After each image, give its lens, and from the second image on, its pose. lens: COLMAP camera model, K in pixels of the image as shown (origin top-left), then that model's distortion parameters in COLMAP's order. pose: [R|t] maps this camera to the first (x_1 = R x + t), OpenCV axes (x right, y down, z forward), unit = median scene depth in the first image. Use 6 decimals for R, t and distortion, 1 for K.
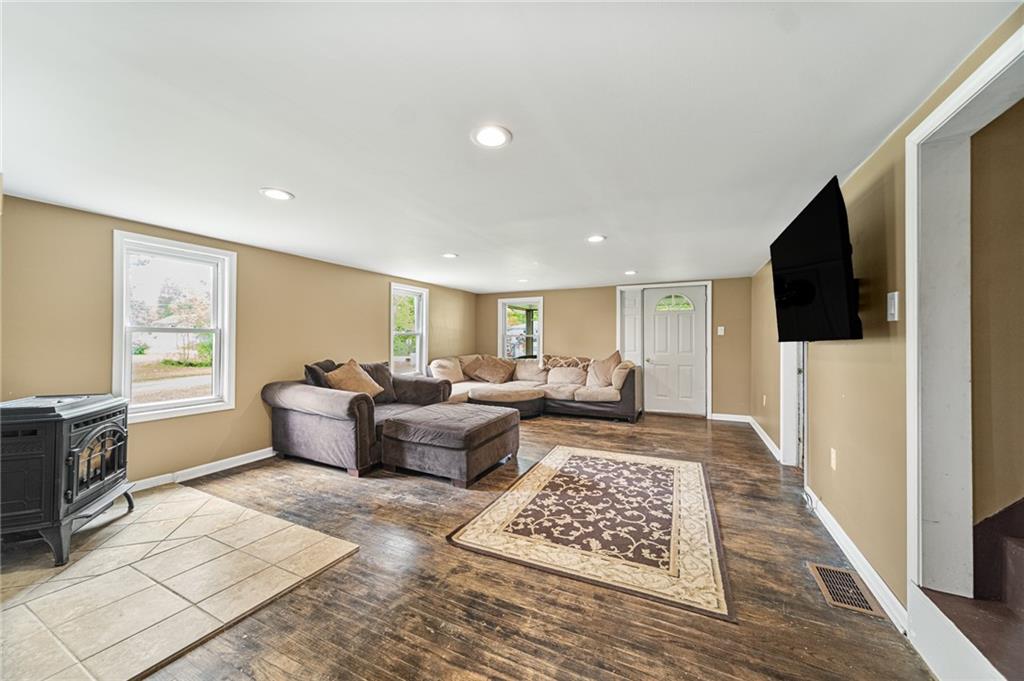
lens RADIAL K [[364.4, 0, 513.8], [0, 364.4, 335.3], [0, 0, 1]] dist [-0.000980, -0.000219]
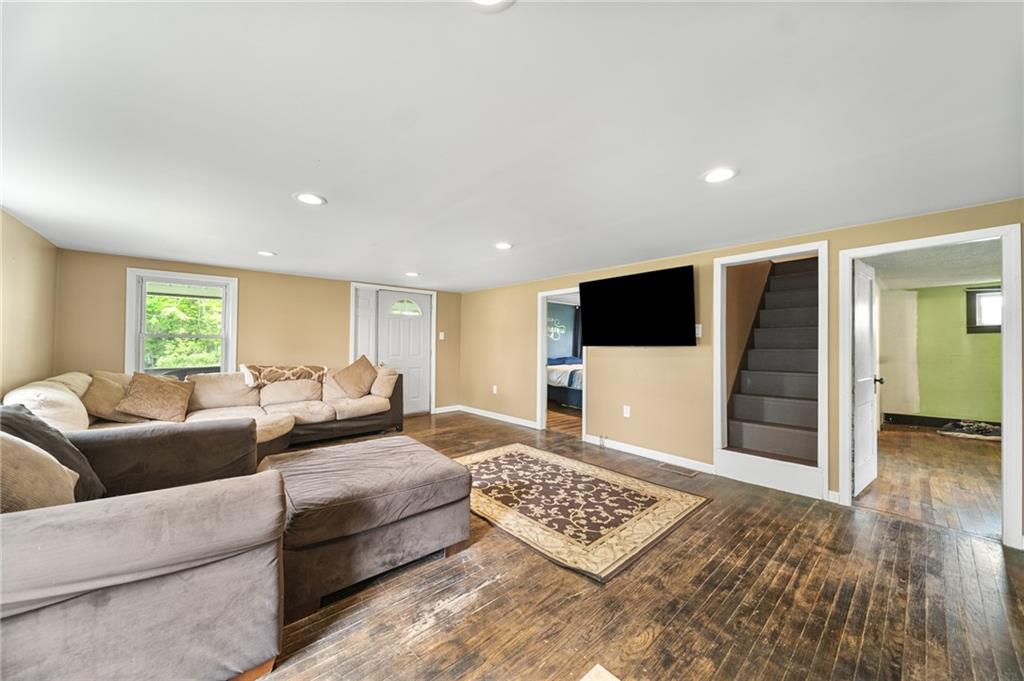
lens RADIAL K [[363.0, 0, 513.1], [0, 363.0, 346.9], [0, 0, 1]] dist [-0.001235, -0.000142]
pose [[0.387105, -0.007046, 0.922009, -0.779159], [-0.017811, 0.999727, 0.015118, 0.002433], [-0.921864, -0.022274, 0.386874, 0.653290]]
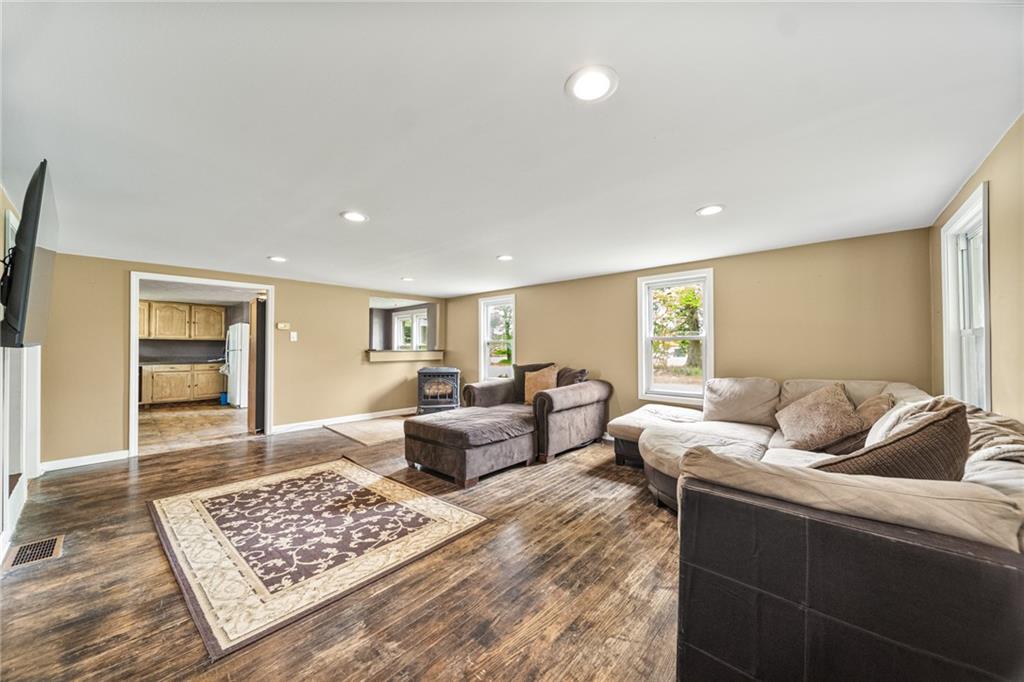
lens RADIAL K [[364.4, 0, 513.8], [0, 364.4, 335.8], [0, 0, 1]] dist [-0.000980, -0.000219]
pose [[-0.271692, -0.026174, -0.962028, 0.996788], [0.015631, 0.999378, -0.031605, 0.025535], [0.962257, -0.023625, -0.271114, 1.731773]]
